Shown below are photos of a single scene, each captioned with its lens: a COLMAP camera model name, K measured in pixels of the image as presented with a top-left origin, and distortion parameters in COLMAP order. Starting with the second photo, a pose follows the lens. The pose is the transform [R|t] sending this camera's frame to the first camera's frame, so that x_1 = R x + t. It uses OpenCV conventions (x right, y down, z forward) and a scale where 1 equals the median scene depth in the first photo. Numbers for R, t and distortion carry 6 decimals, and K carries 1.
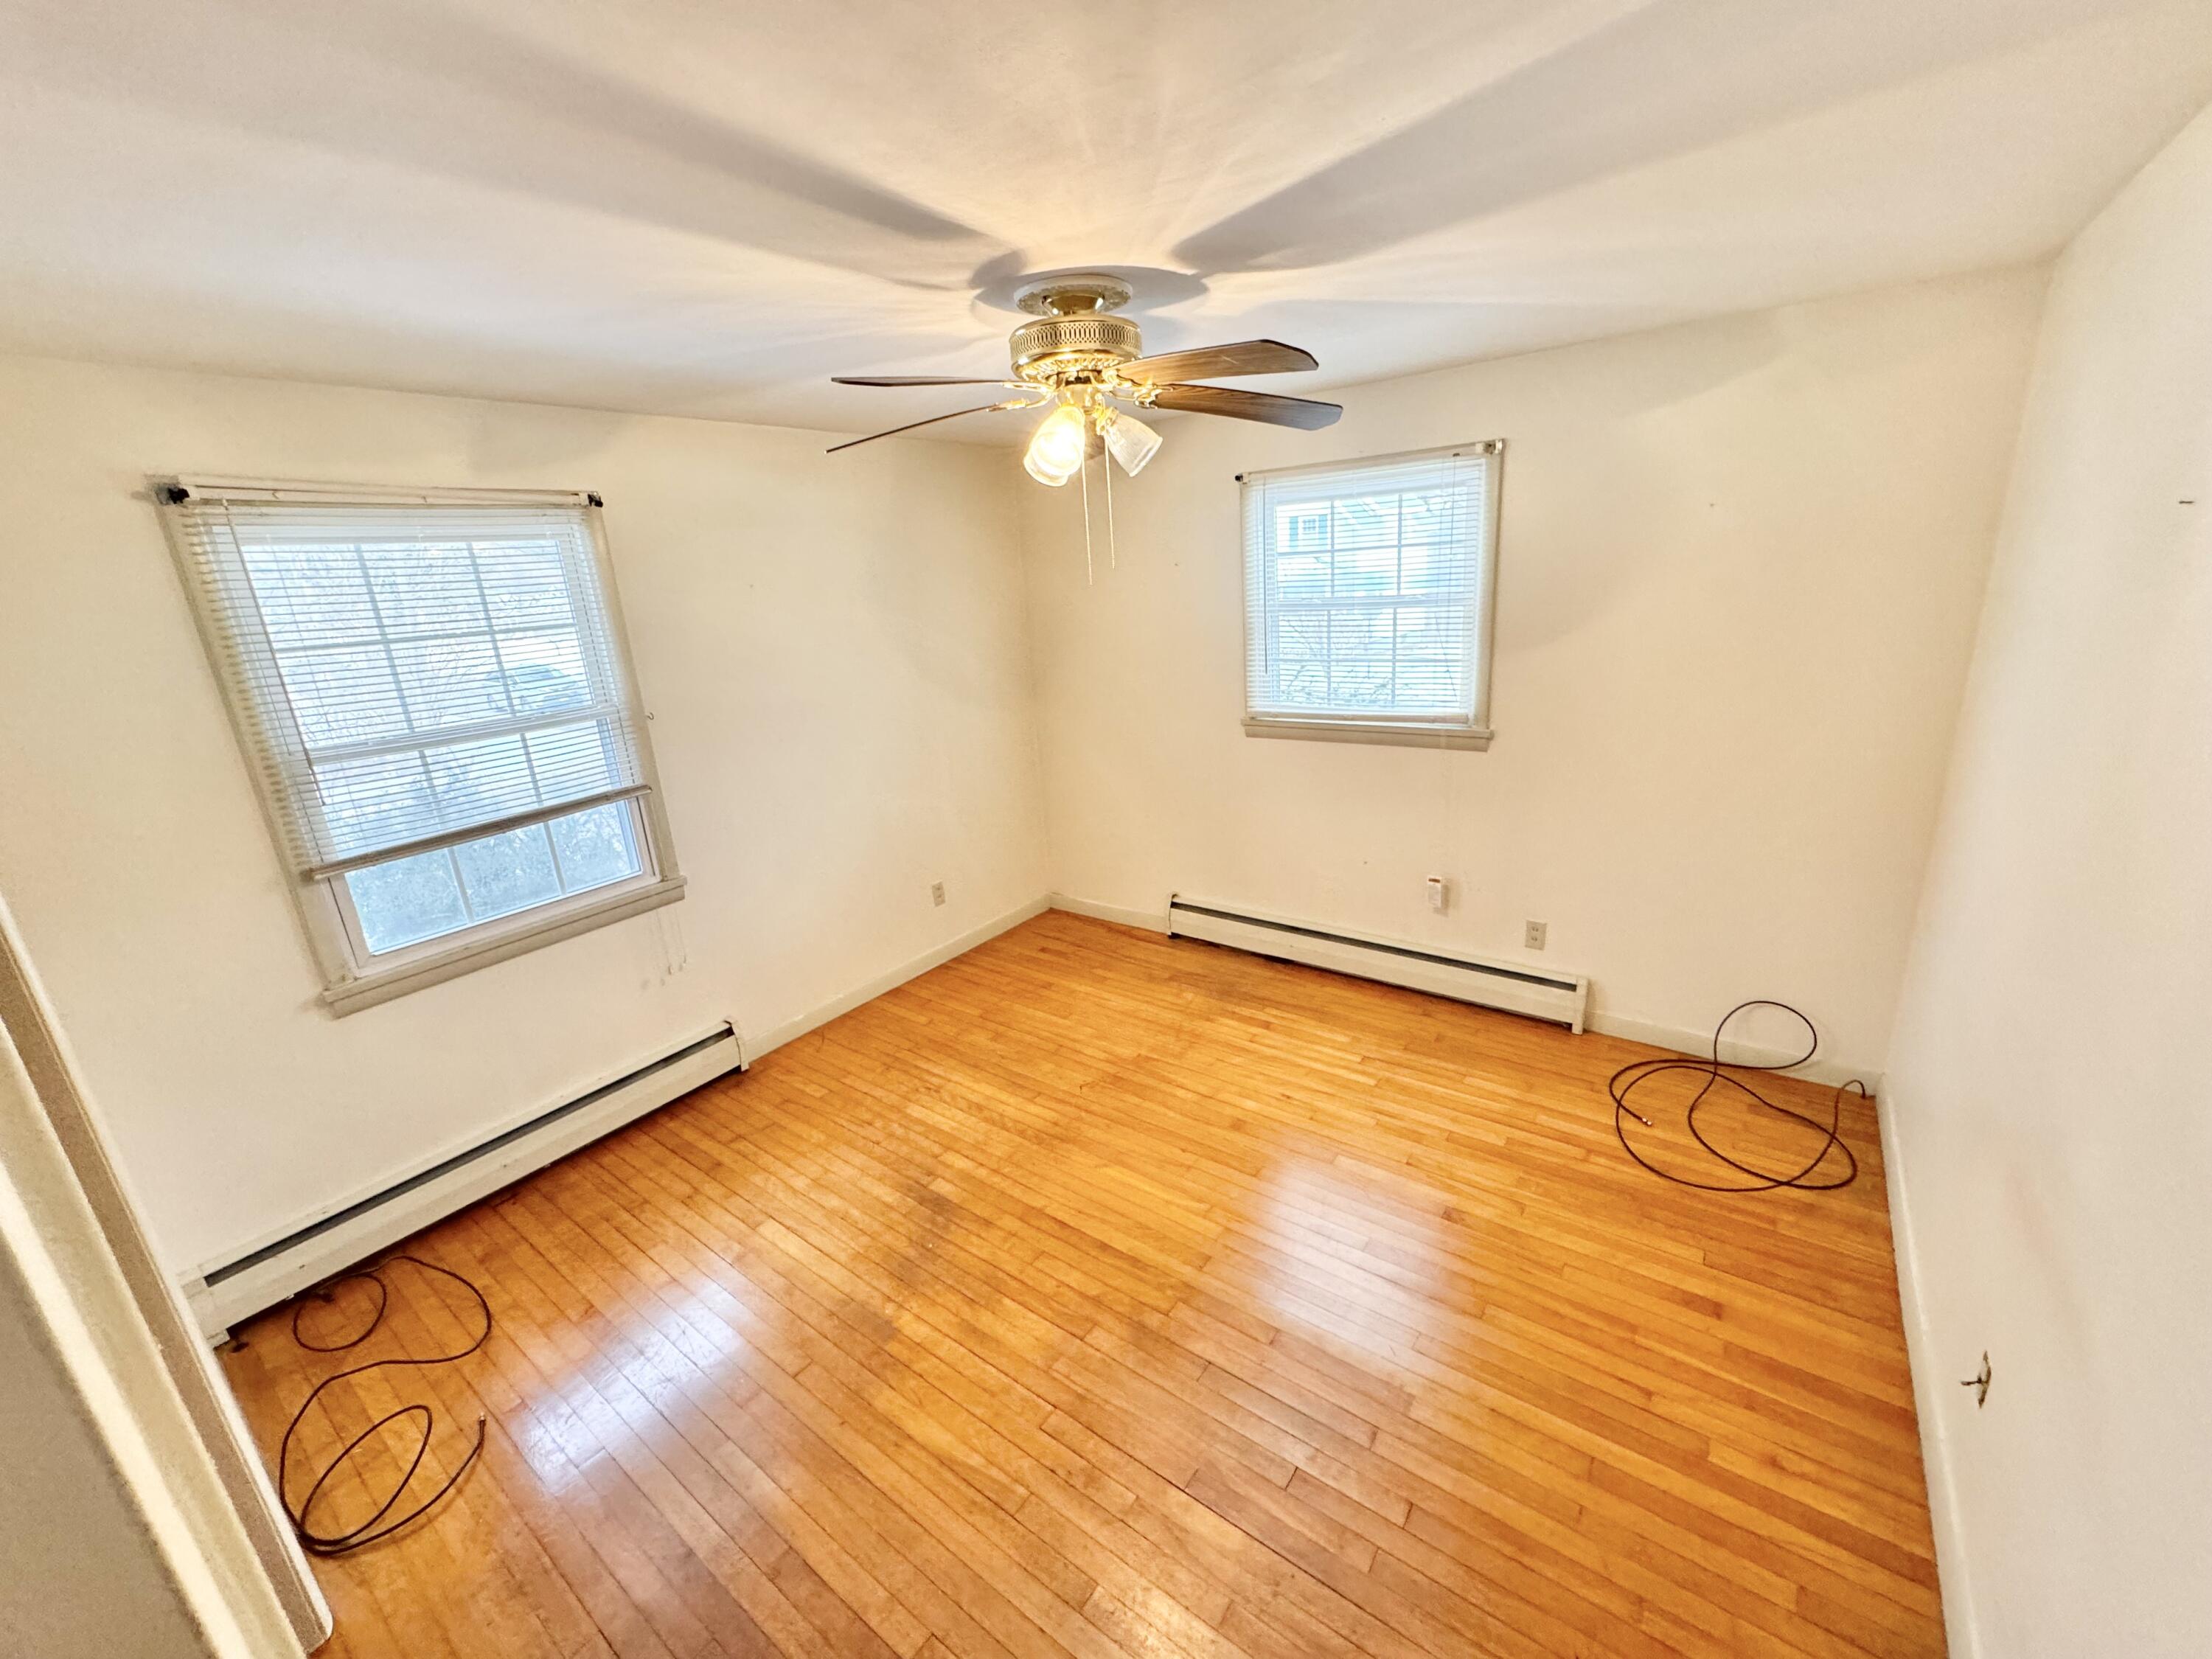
lens RADIAL K [[870.2, 0, 1100.7], [0, 870.2, 833.4], [0, 0, 1]] dist [-0.003693, -0.000876]
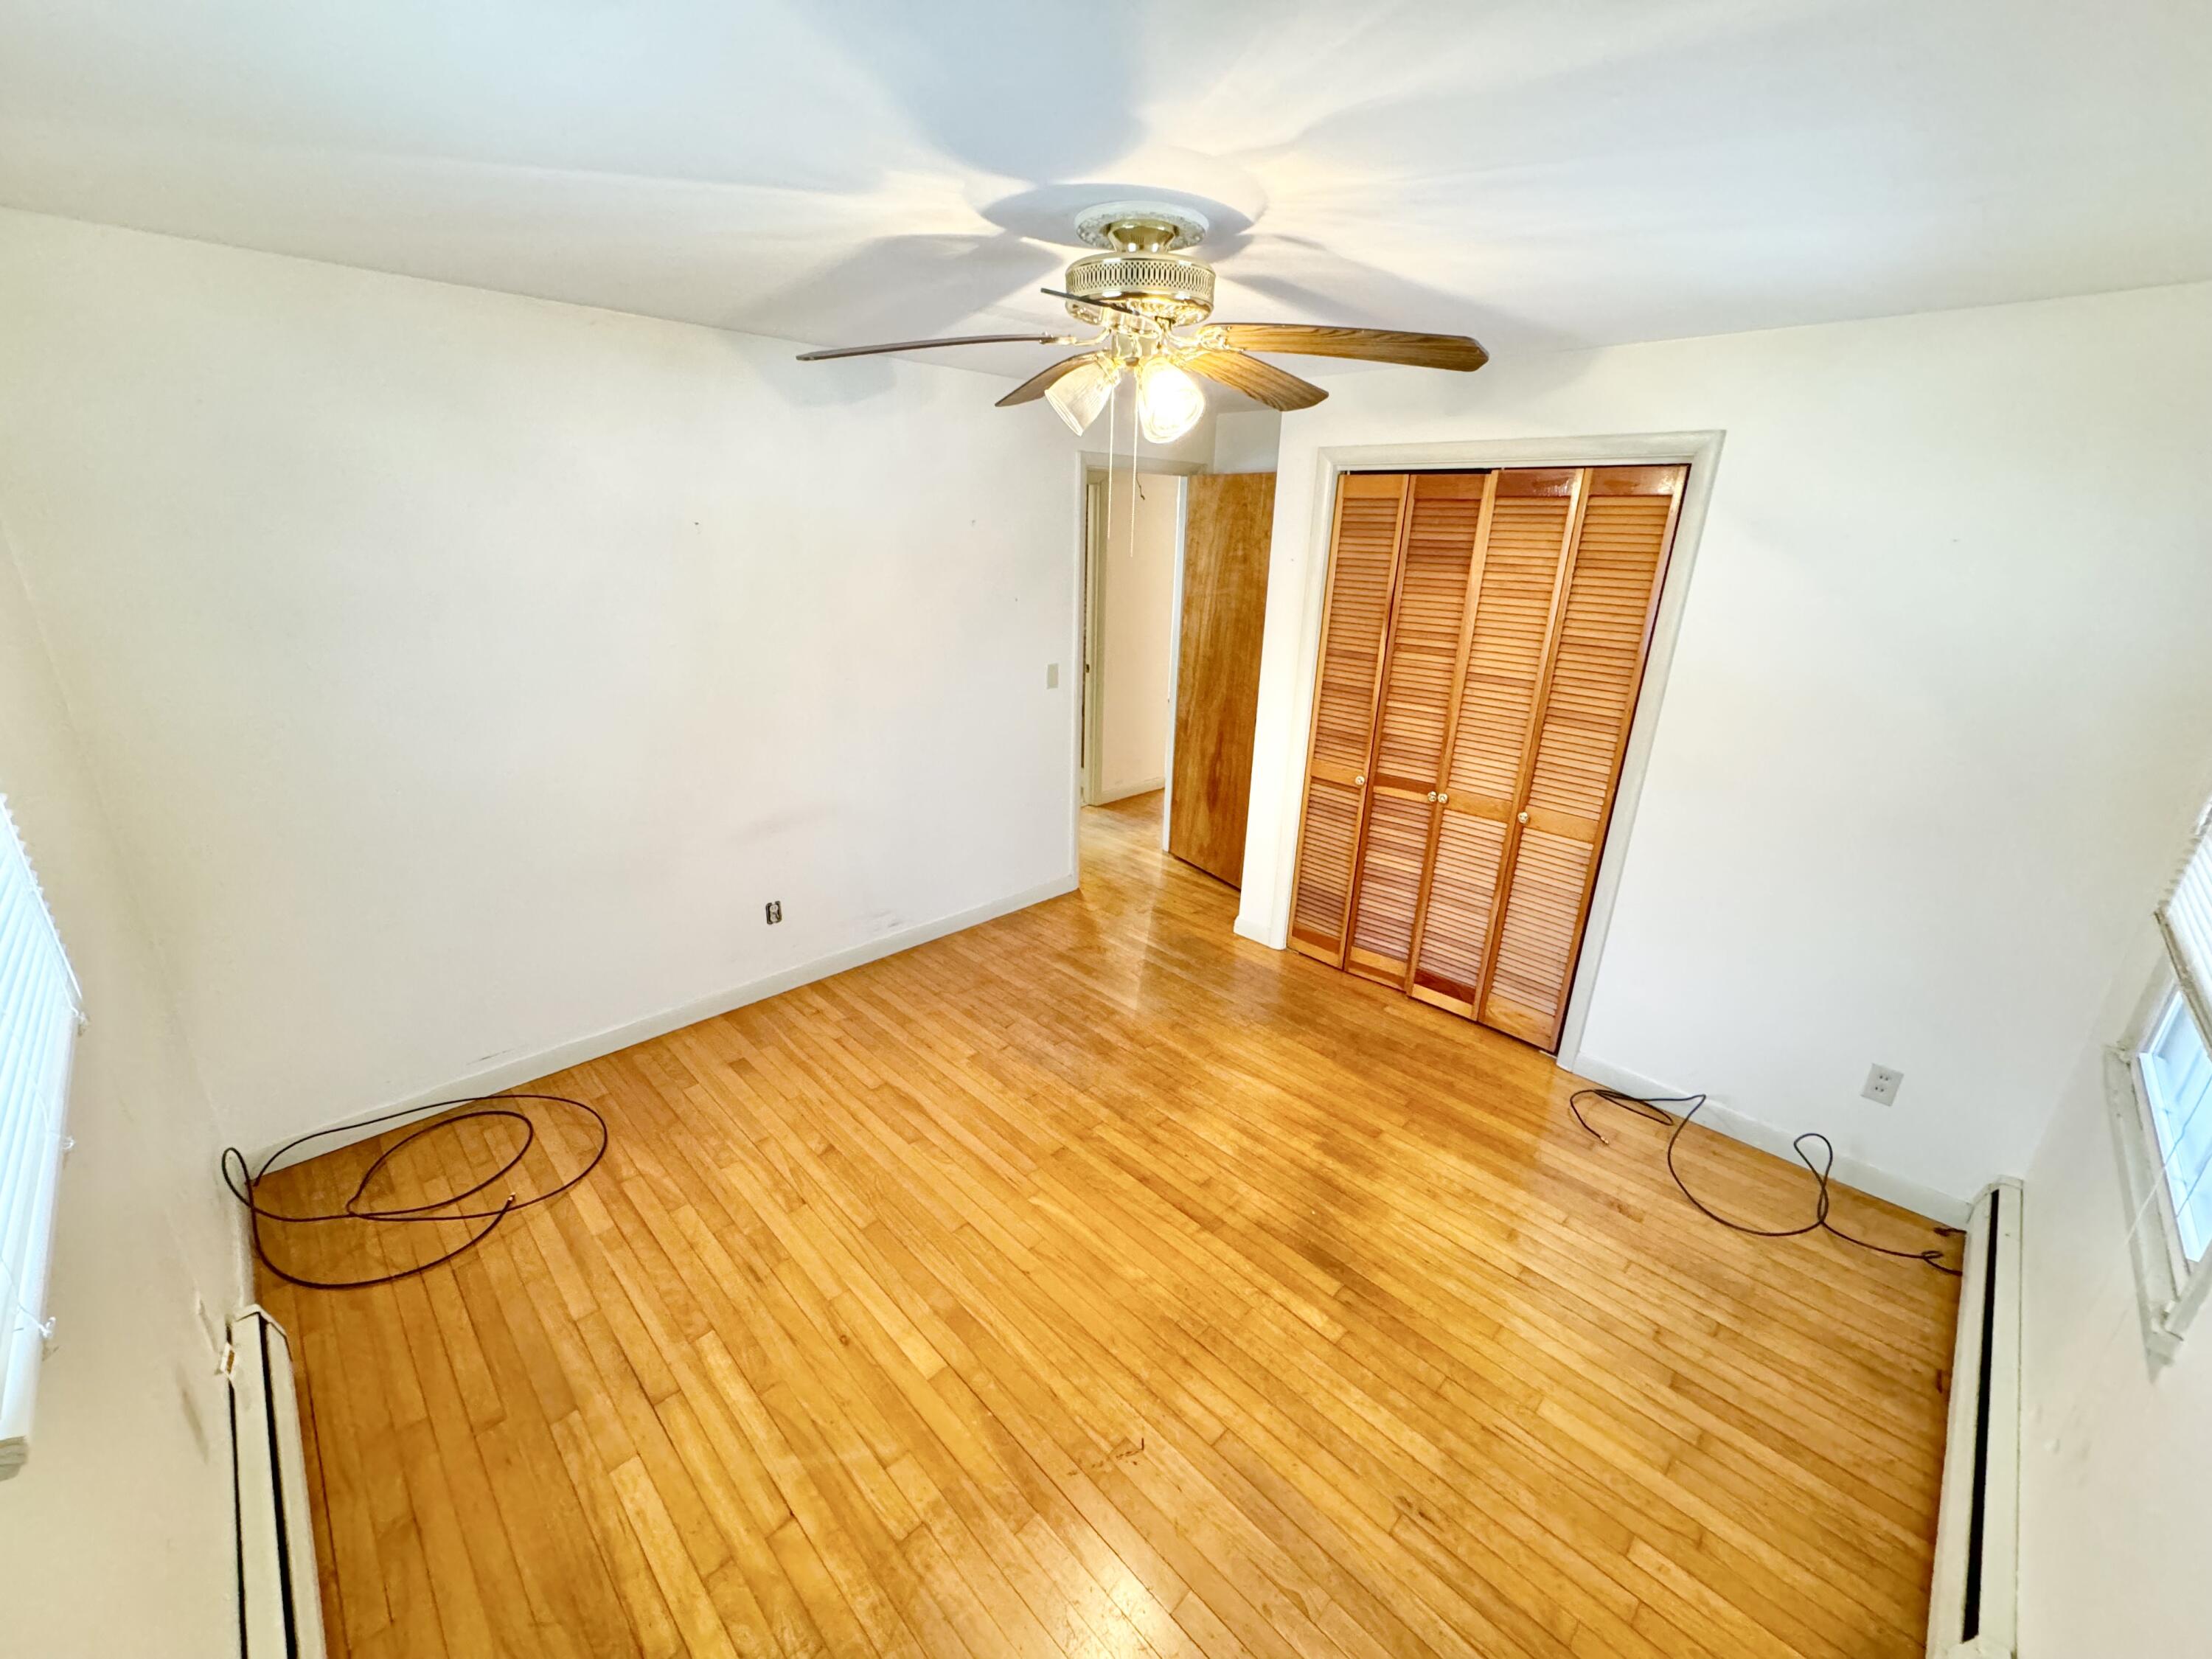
lens RADIAL K [[870.2, 0, 1100.2], [0, 870.2, 829.8], [0, 0, 1]] dist [-0.003693, -0.000876]
pose [[-0.987745, -0.012206, 0.155595, -0.099728], [0.082326, 0.806217, 0.585865, -0.473048], [-0.132595, 0.591495, -0.795332, 1.517823]]
